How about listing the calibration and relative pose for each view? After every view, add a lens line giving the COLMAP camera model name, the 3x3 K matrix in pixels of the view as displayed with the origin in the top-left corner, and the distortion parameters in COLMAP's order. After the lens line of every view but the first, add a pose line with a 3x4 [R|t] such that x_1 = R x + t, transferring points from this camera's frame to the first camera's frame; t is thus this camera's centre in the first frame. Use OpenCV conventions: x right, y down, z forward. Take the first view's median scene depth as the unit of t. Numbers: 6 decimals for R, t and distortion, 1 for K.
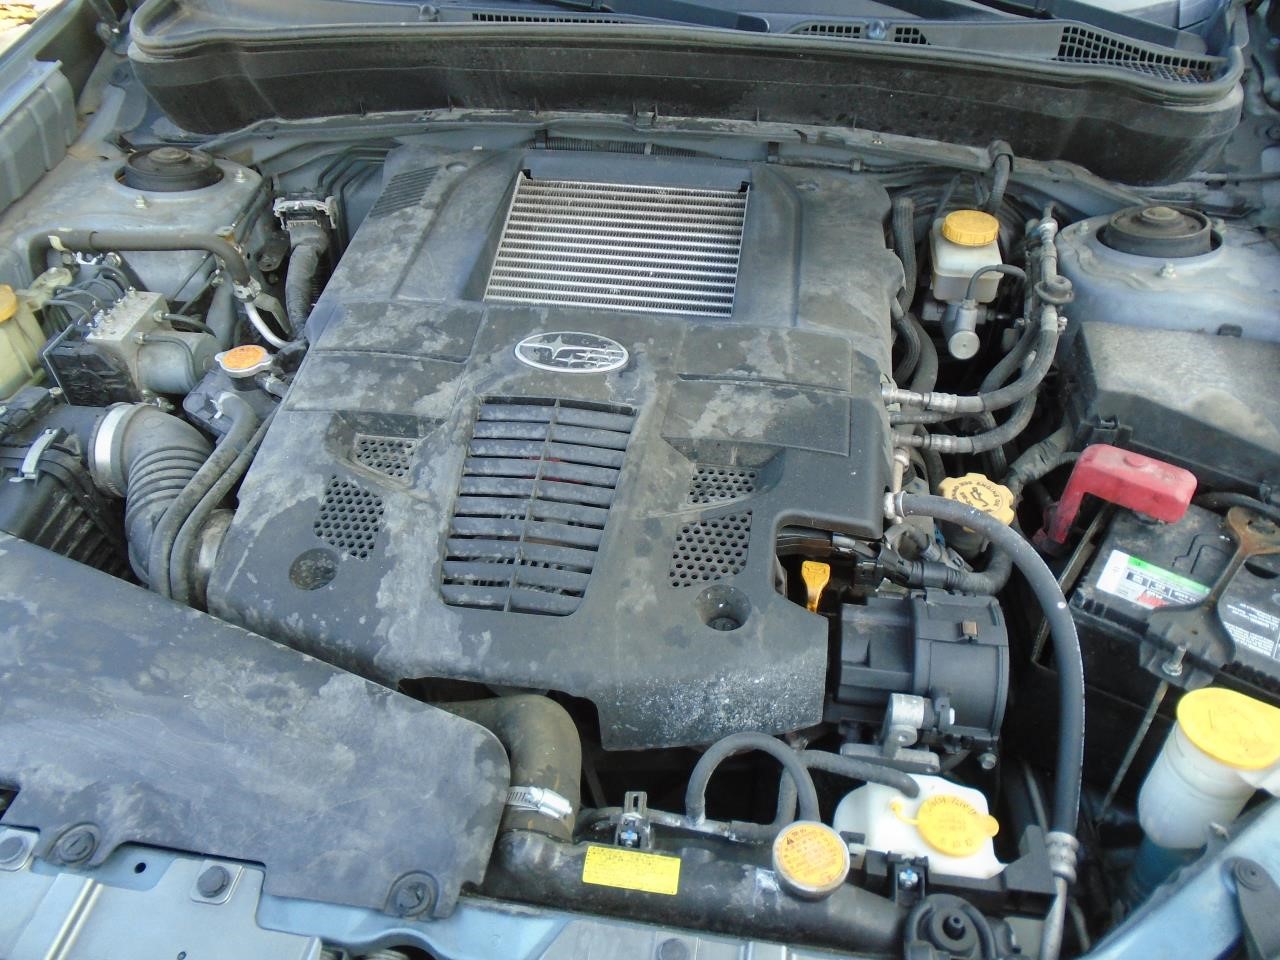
lens RADIAL K [[960.1, 0, 641.5], [0, 960.1, 482.2], [0, 0, 1]] dist [-0.014684, 0.016715]
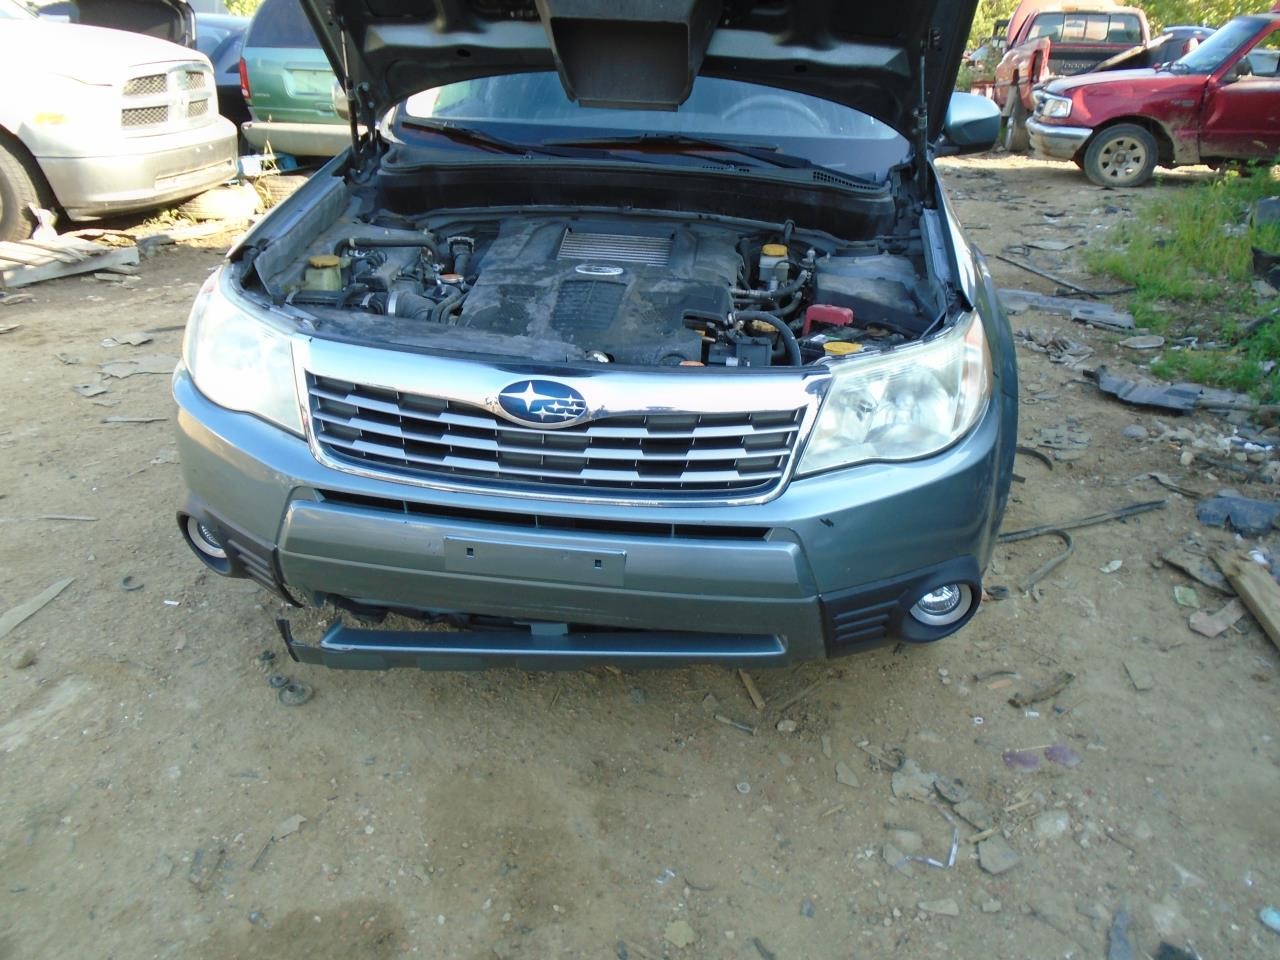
lens RADIAL K [[960.1, 0, 640.3], [0, 960.1, 478.1], [0, 0, 1]] dist [-0.014684, 0.016715]
pose [[0.998161, 0.022128, 0.056435, -0.091593], [-0.005570, 0.960537, -0.278096, 0.993086], [-0.060362, 0.277271, 0.958894, -1.106495]]
